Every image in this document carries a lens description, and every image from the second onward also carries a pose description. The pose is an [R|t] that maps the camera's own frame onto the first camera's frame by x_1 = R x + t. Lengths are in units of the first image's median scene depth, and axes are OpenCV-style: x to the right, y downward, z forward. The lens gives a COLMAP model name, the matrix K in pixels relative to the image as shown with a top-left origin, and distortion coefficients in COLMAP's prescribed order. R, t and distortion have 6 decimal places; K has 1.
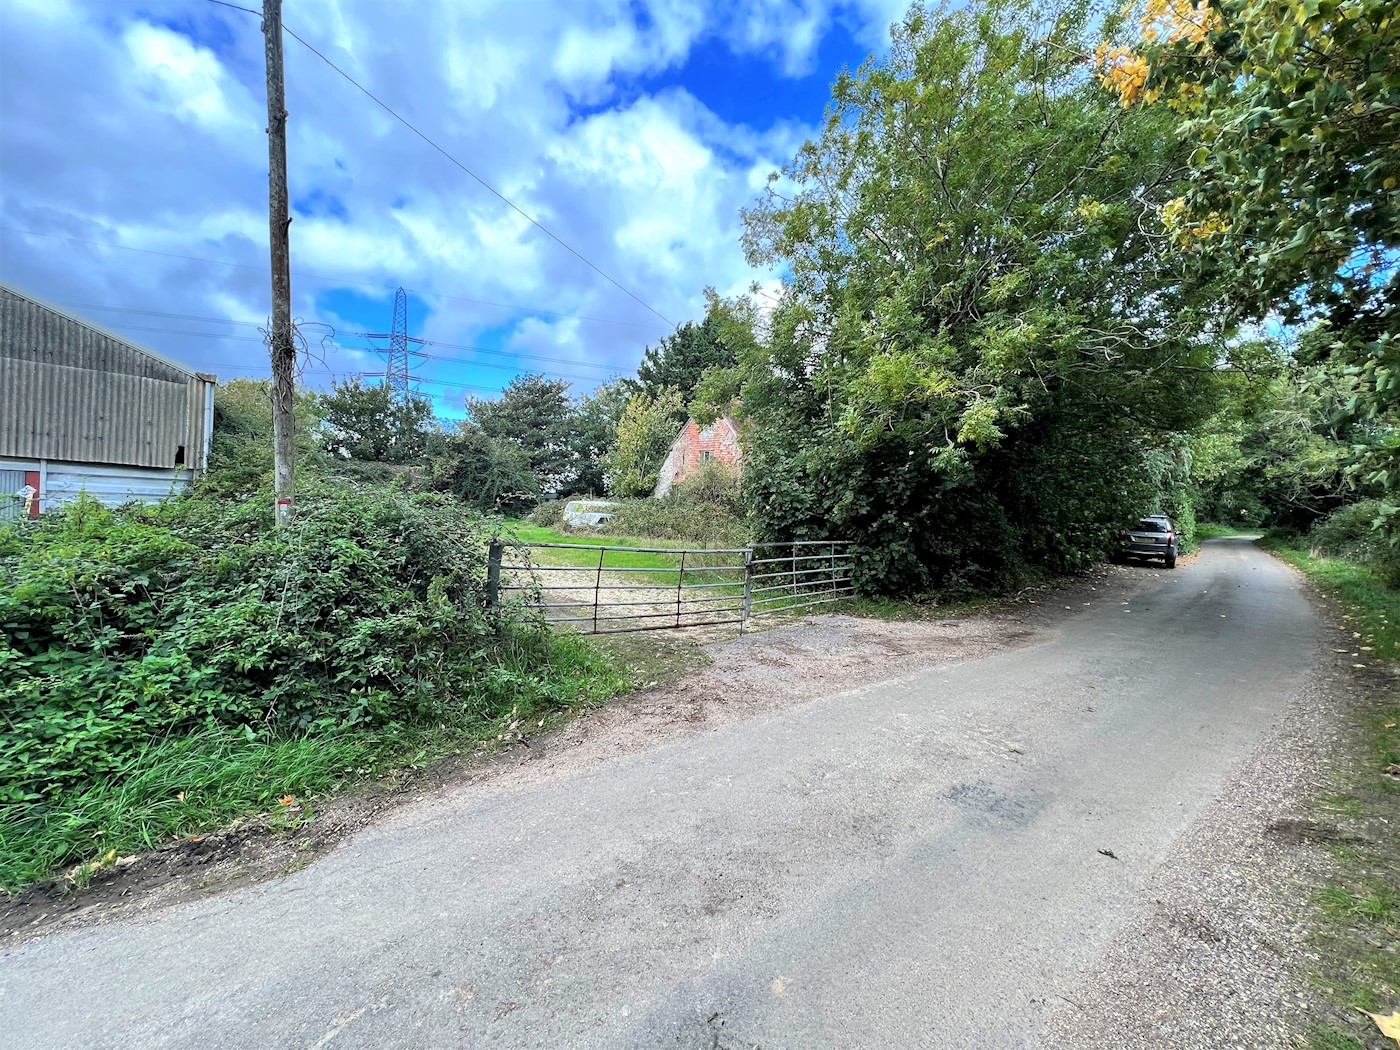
lens RADIAL K [[556.5, 0, 696.2], [0, 556.5, 521.8], [0, 0, 1]] dist [0.001323, -0.000420]
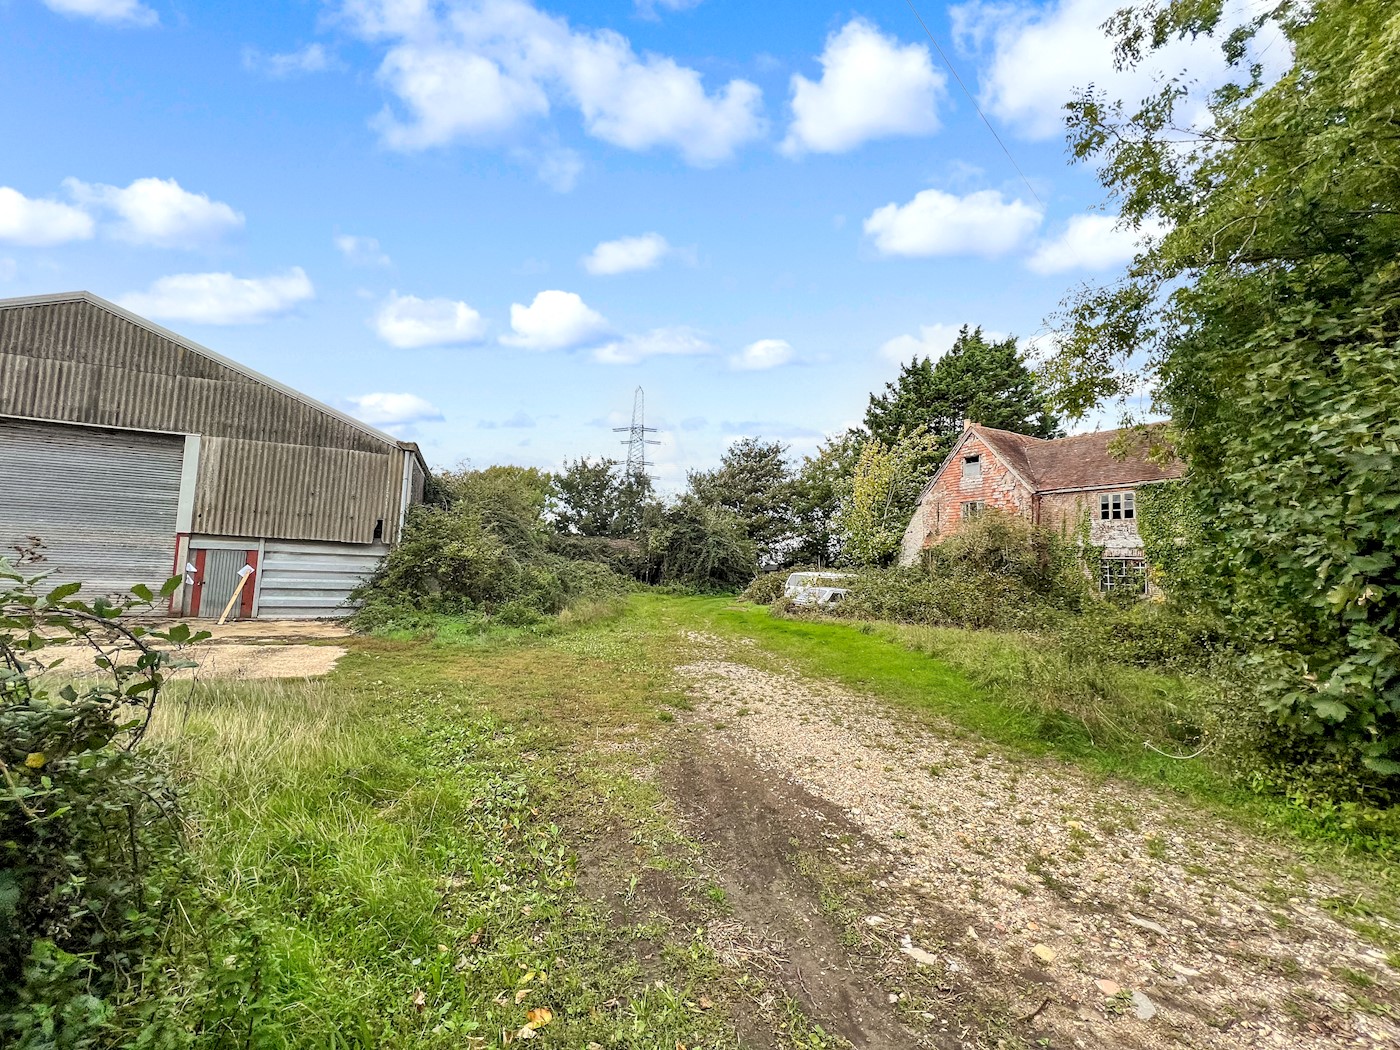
lens RADIAL K [[556.5, 0, 698.5], [0, 556.5, 520.6], [0, 0, 1]] dist [0.001323, -0.000420]
pose [[0.925474, -0.052360, -0.375175, -0.080587], [0.002560, 0.991243, -0.132023, -0.010149], [0.378803, 0.121223, 0.917504, 0.349897]]
